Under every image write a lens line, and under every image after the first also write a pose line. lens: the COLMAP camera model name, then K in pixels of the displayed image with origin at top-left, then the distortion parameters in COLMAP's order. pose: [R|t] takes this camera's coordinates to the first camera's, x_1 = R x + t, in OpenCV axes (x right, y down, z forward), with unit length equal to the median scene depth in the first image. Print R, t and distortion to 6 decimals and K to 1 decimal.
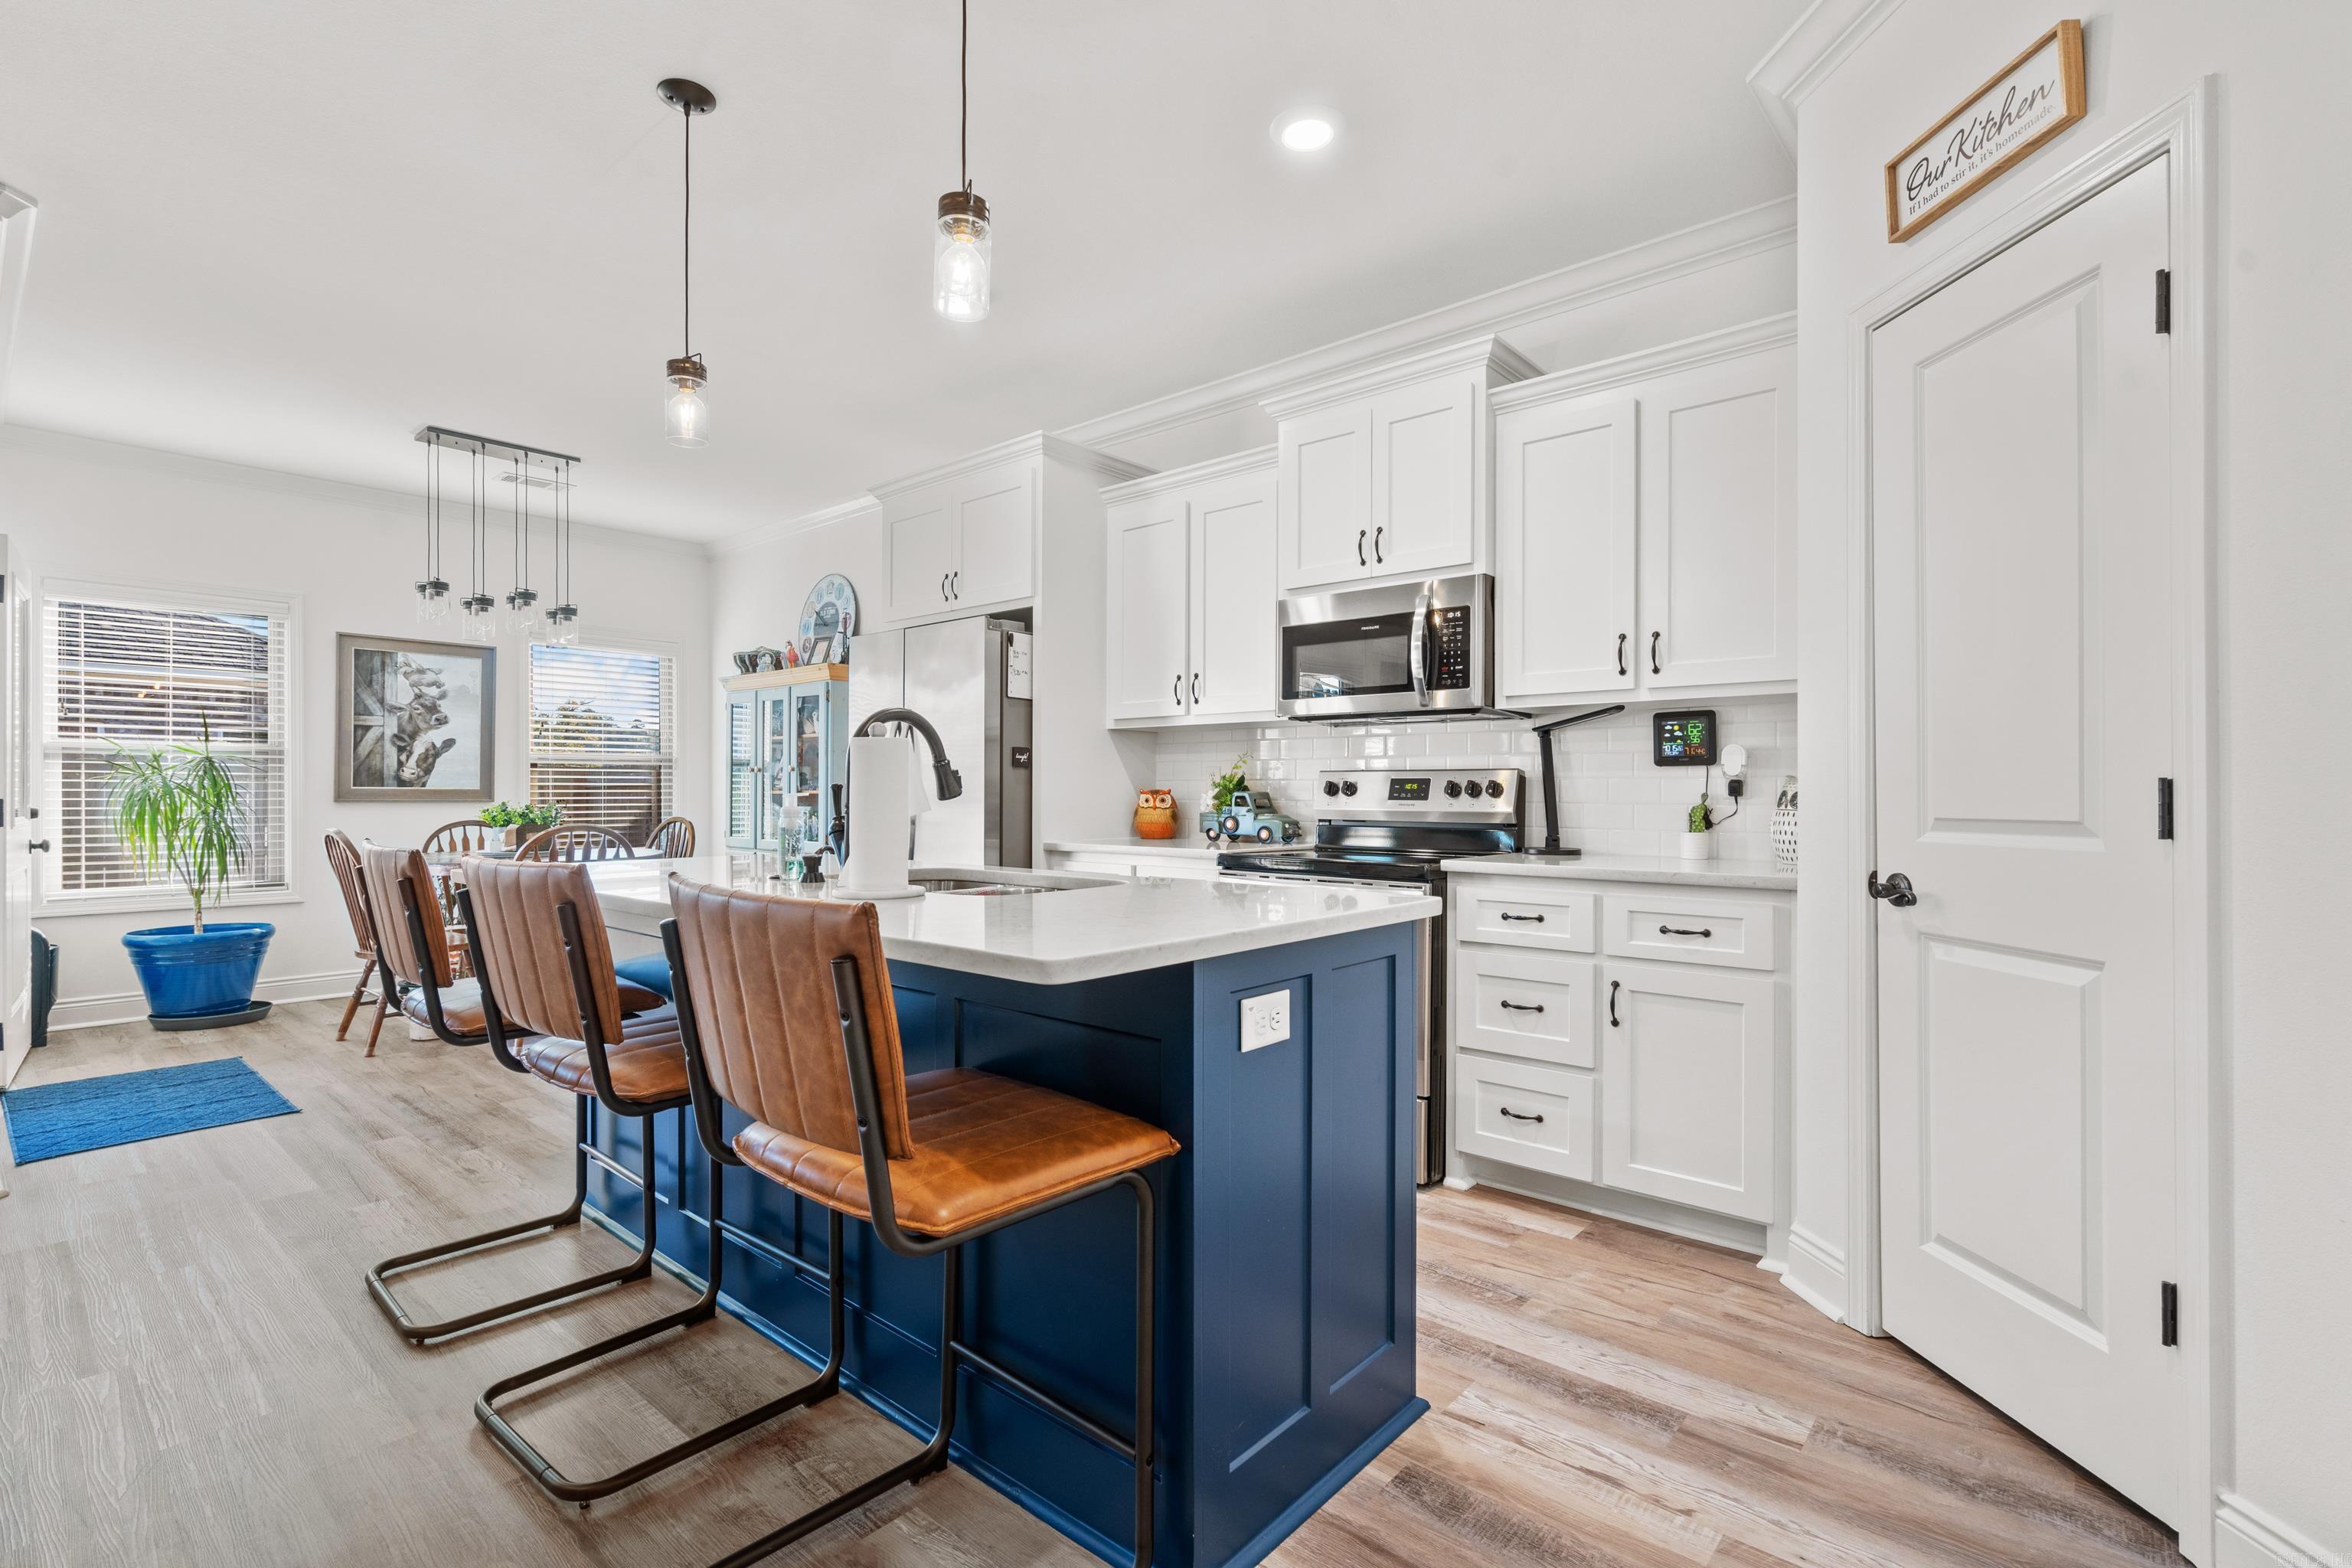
lens RADIAL K [[1075.0, 0, 1167.9], [0, 1075.0, 794.7], [0, 0, 1]] dist [-0.000149, 0.000573]
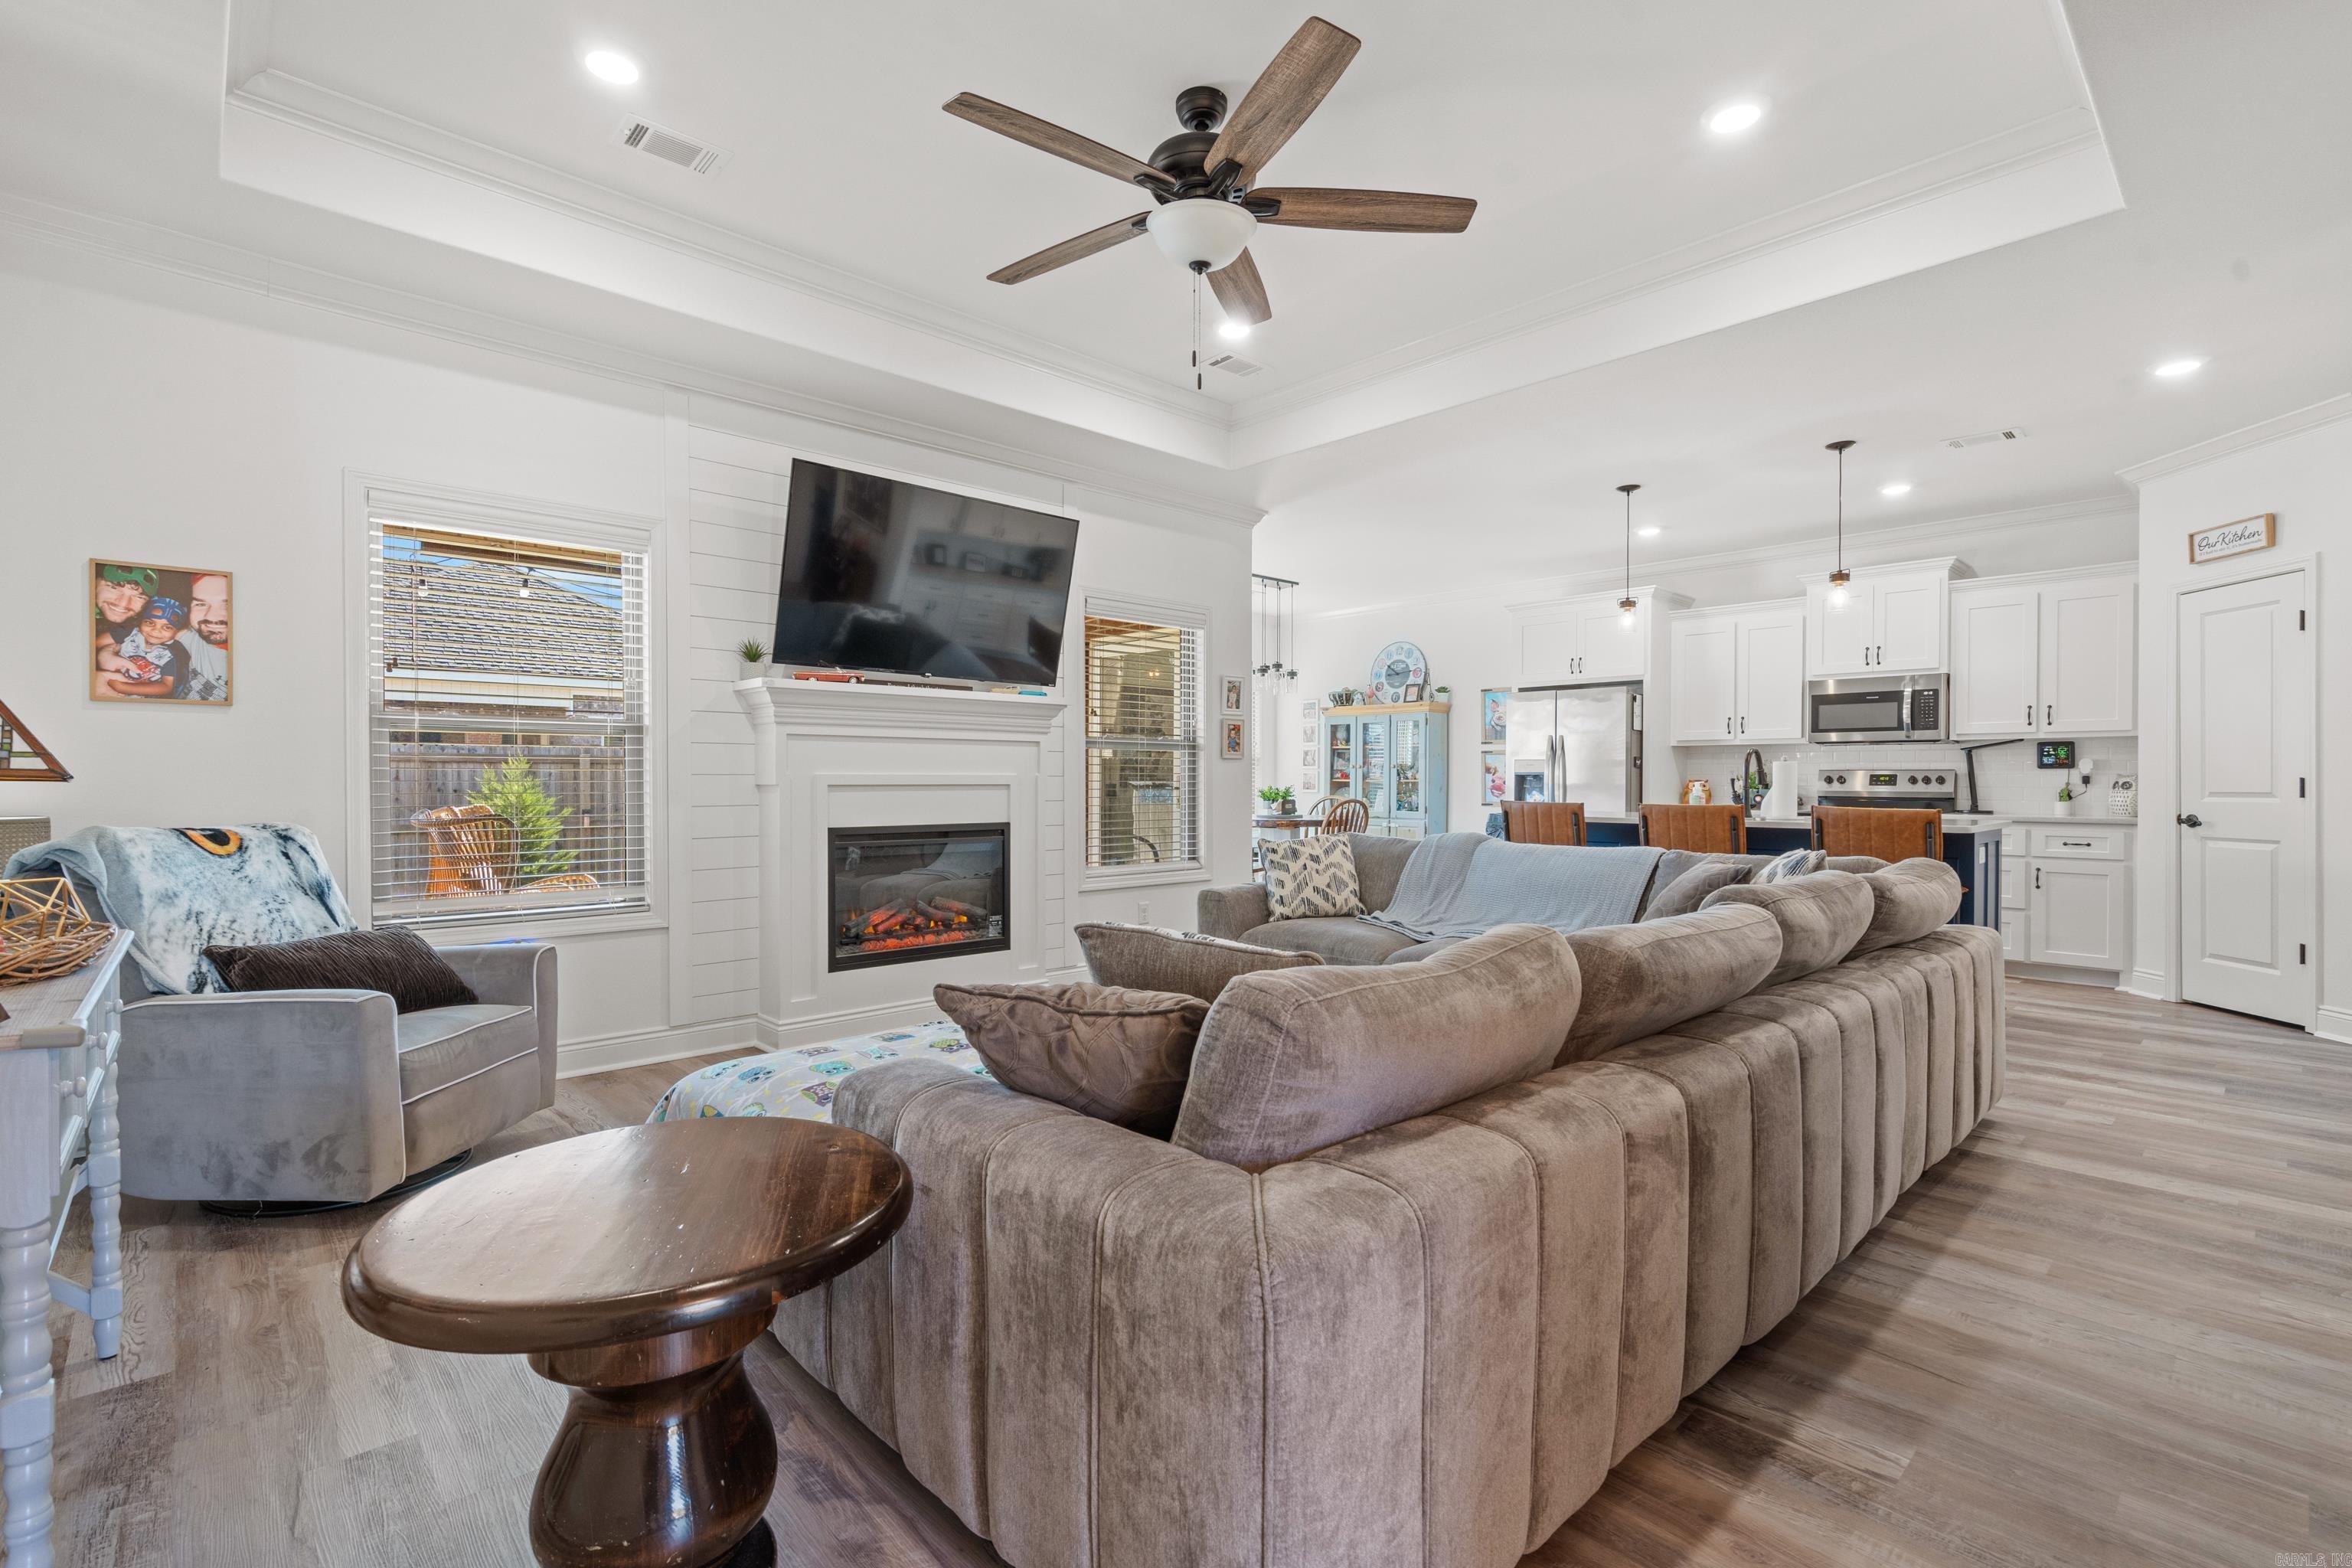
lens RADIAL K [[1066.9, 0, 1170.3], [0, 1066.9, 786.3], [0, 0, 1]] dist [0.000087, 0.000487]
pose [[0.995184, 0.001765, -0.098011, -0.937299], [-0.001444, 0.999993, 0.003340, 0.001803], [0.098017, -0.003182, 0.995180, -1.107922]]
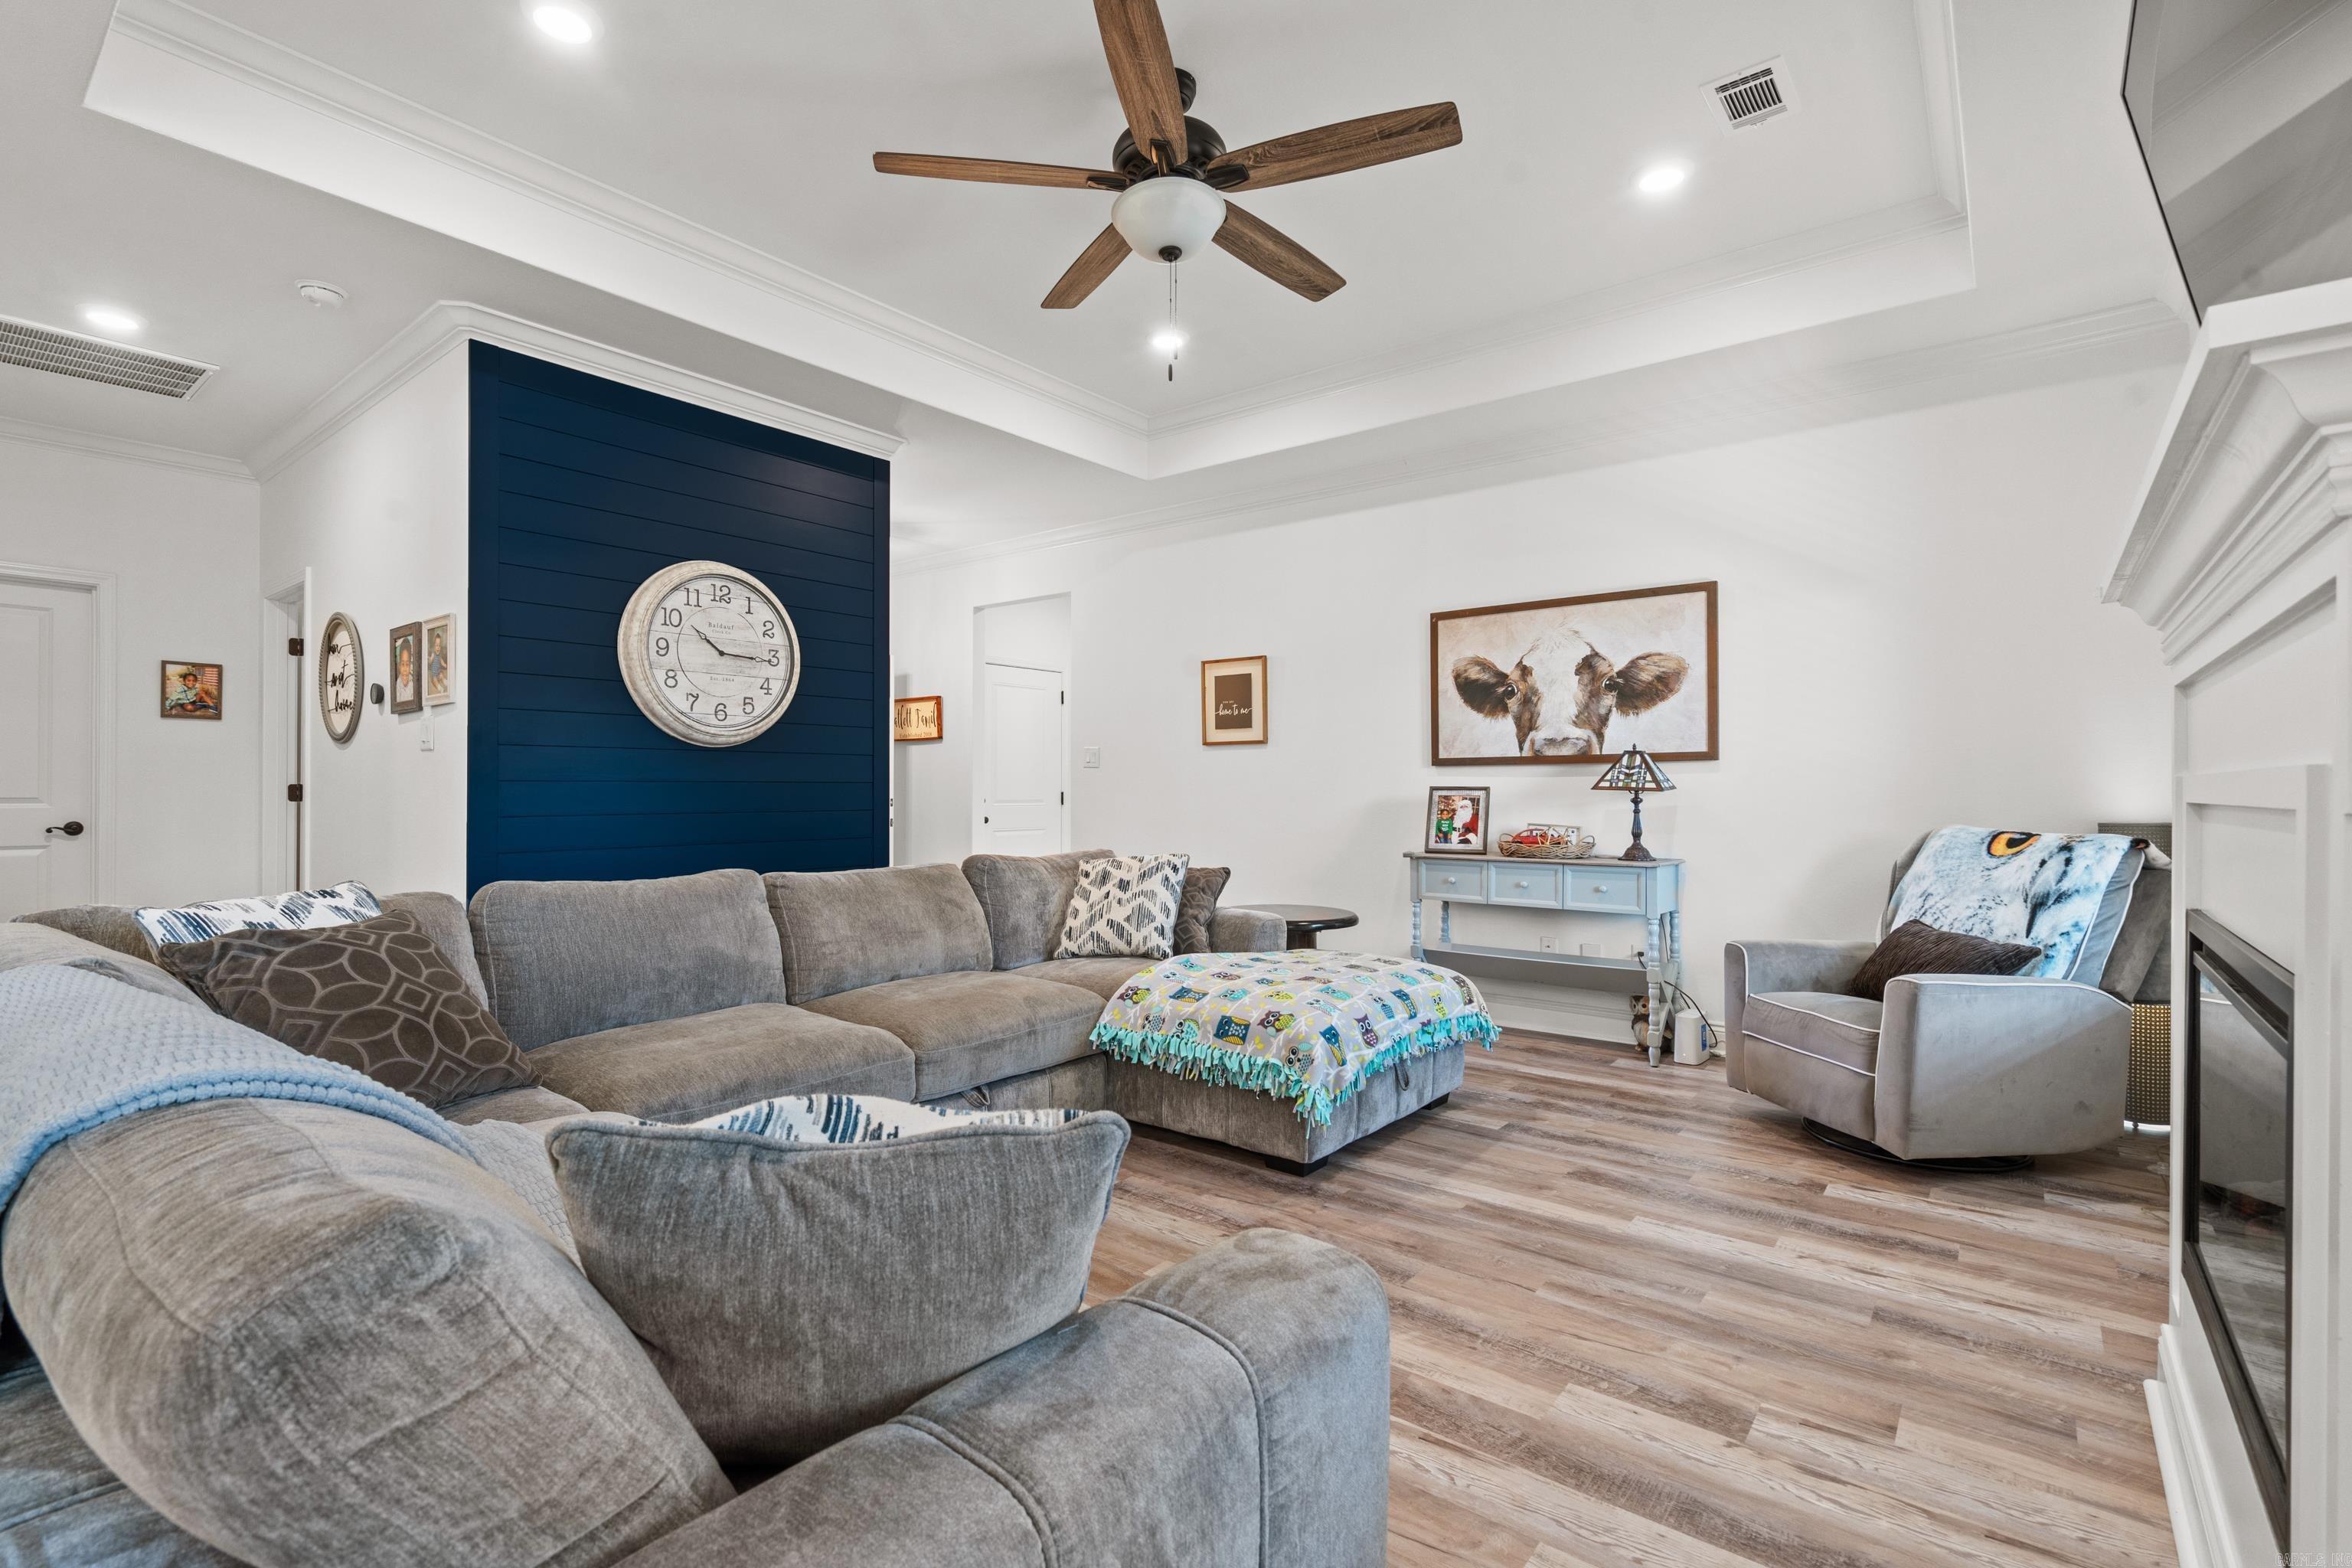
lens RADIAL K [[1072.0, 0, 1176.0], [0, 1072.0, 784.0], [0, 0, 1]] dist [-0.001498, 0.000081]
pose [[-0.998563, -0.003134, -0.053498, -0.960829], [-0.002983, 0.999991, -0.002912, -0.000501], [0.053507, -0.002749, -0.998564, 0.710460]]
